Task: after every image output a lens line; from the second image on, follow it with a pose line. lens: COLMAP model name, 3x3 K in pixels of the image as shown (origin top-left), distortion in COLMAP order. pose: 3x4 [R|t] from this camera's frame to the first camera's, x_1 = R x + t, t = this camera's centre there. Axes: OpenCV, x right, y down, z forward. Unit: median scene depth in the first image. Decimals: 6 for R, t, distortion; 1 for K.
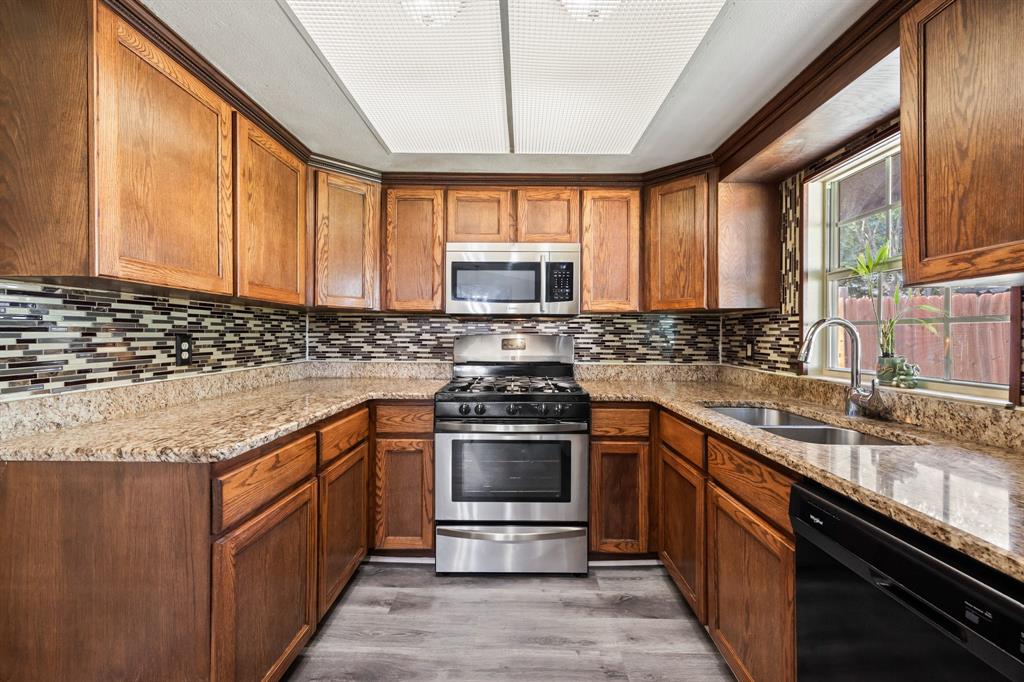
lens RADIAL K [[408.4, 0, 513.7], [0, 408.4, 337.9], [0, 0, 1]] dist [0.008060, -0.000321]
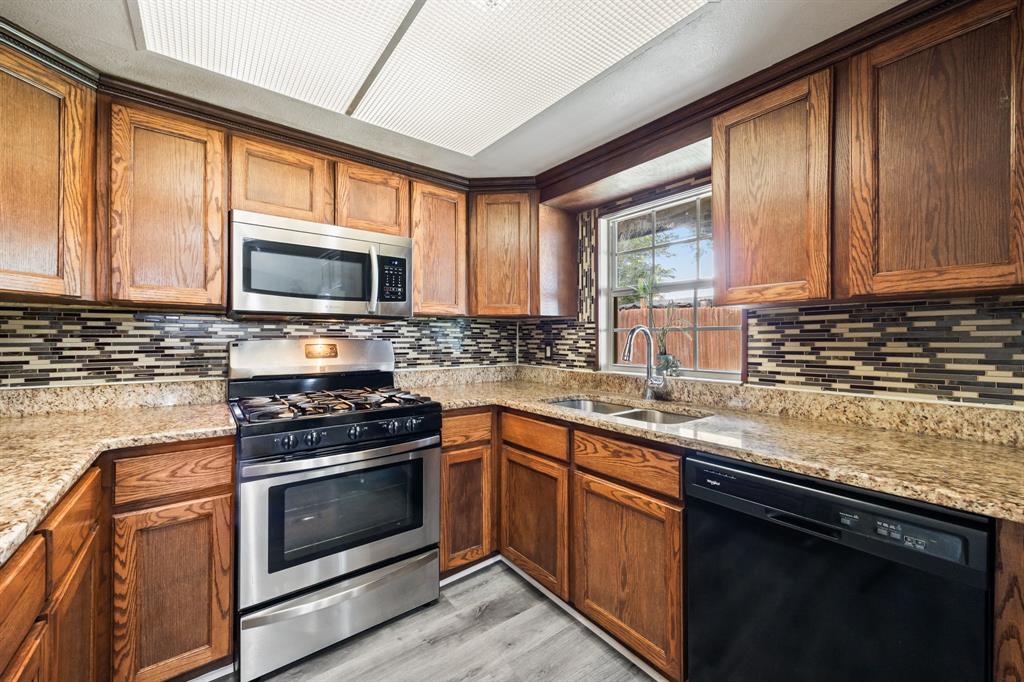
lens RADIAL K [[406.6, 0, 515.9], [0, 406.6, 338.3], [0, 0, 1]] dist [0.006239, -0.000215]
pose [[0.783836, -0.004052, 0.620954, -0.246415], [0.006395, 0.999978, -0.001547, -0.007556], [-0.620935, 0.005184, 0.783845, 0.164821]]
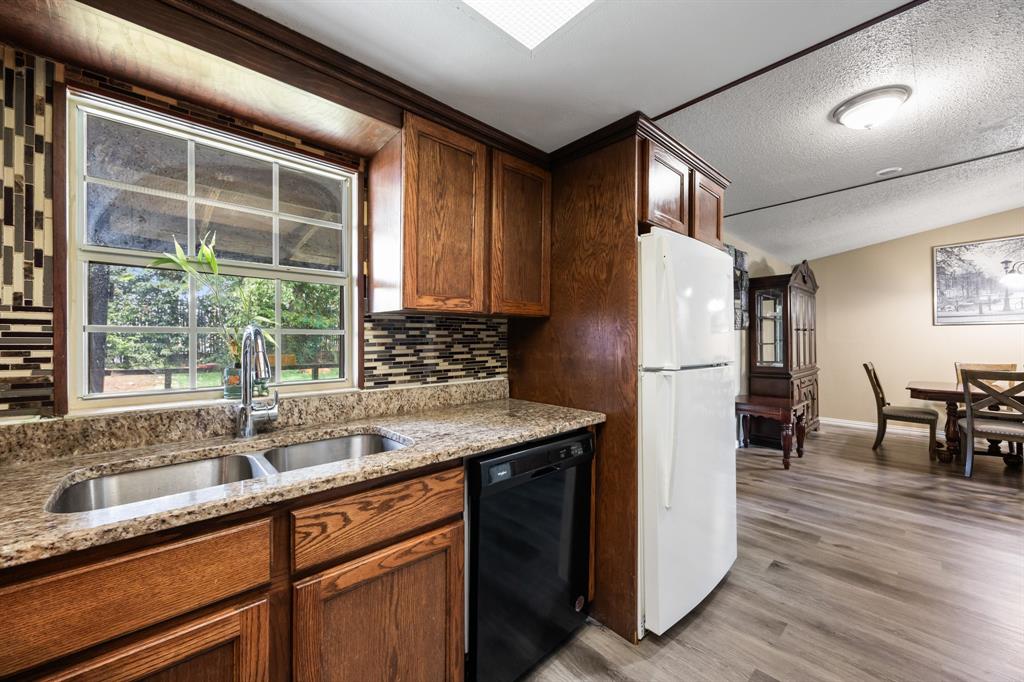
lens RADIAL K [[390.8, 0, 515.0], [0, 390.8, 340.3], [0, 0, 1]] dist [0.000067, -0.000176]
pose [[-0.684194, -0.000588, 0.729300, -0.129246], [0.004853, 0.999974, 0.005358, -0.013295], [-0.729284, 0.007205, -0.684173, 0.840102]]
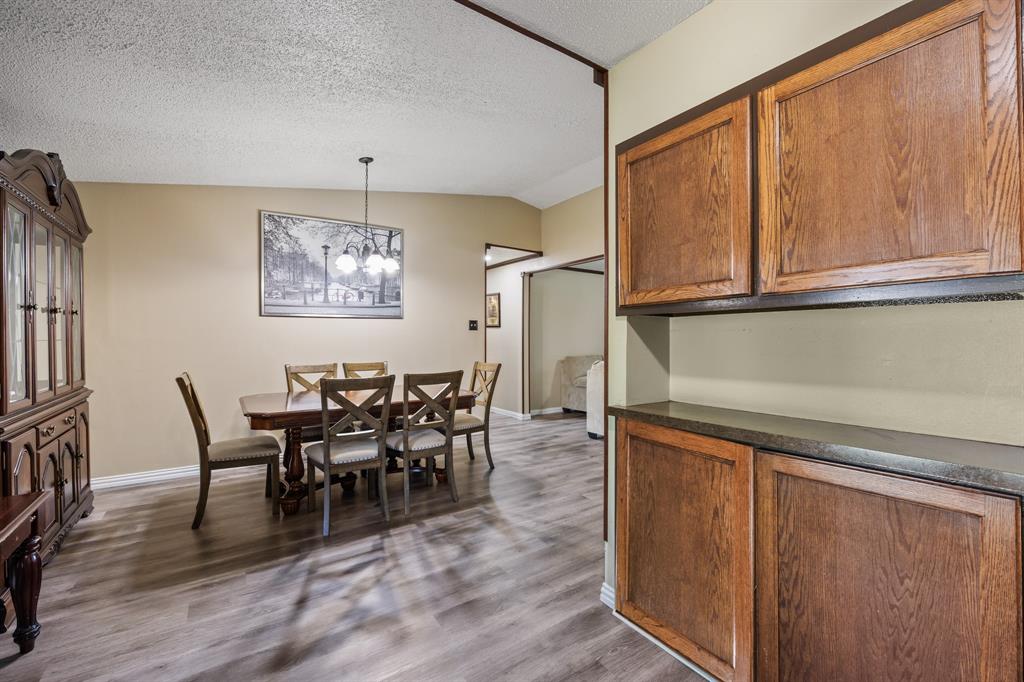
lens RADIAL K [[428.2, 0, 513.5], [0, 428.2, 337.4], [0, 0, 1]] dist [-0.011368, -0.000080]
pose [[-0.818568, -0.003770, -0.574397, 0.038138], [-0.007427, 0.999964, 0.004021, 0.003462], [0.574361, 0.007558, -0.818567, -0.443757]]
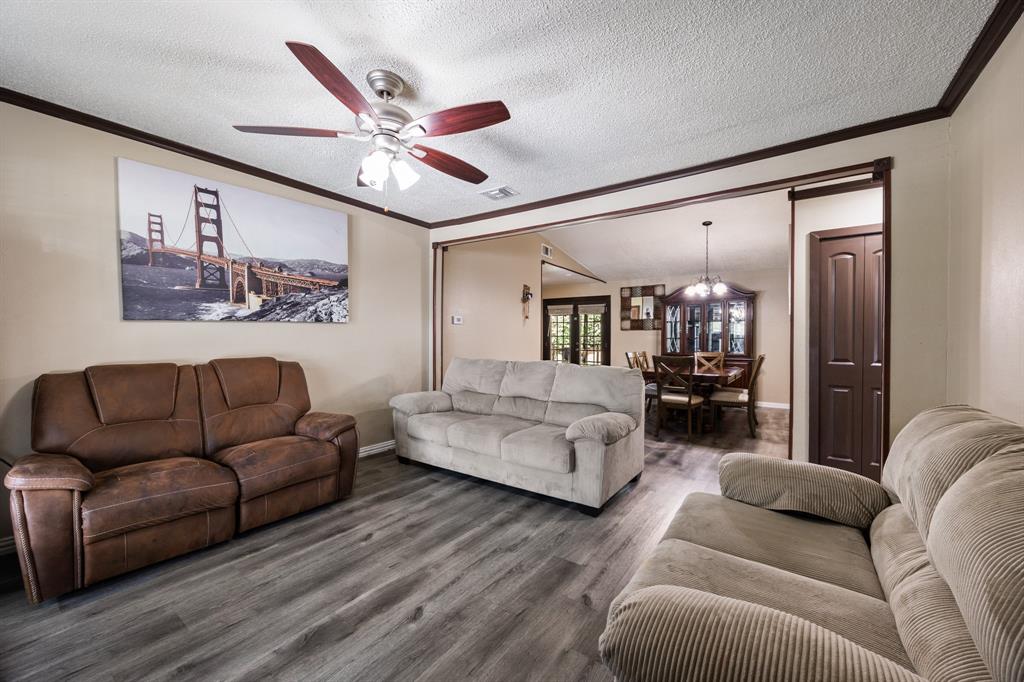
lens RADIAL K [[390.8, 0, 515.0], [0, 390.8, 340.3], [0, 0, 1]] dist [0.000067, -0.000176]
pose [[0.577009, -0.000253, 0.816738, -3.376004], [0.000756, 1.000000, -0.000224, 0.045247], [-0.816737, 0.000747, 0.577009, -2.753280]]
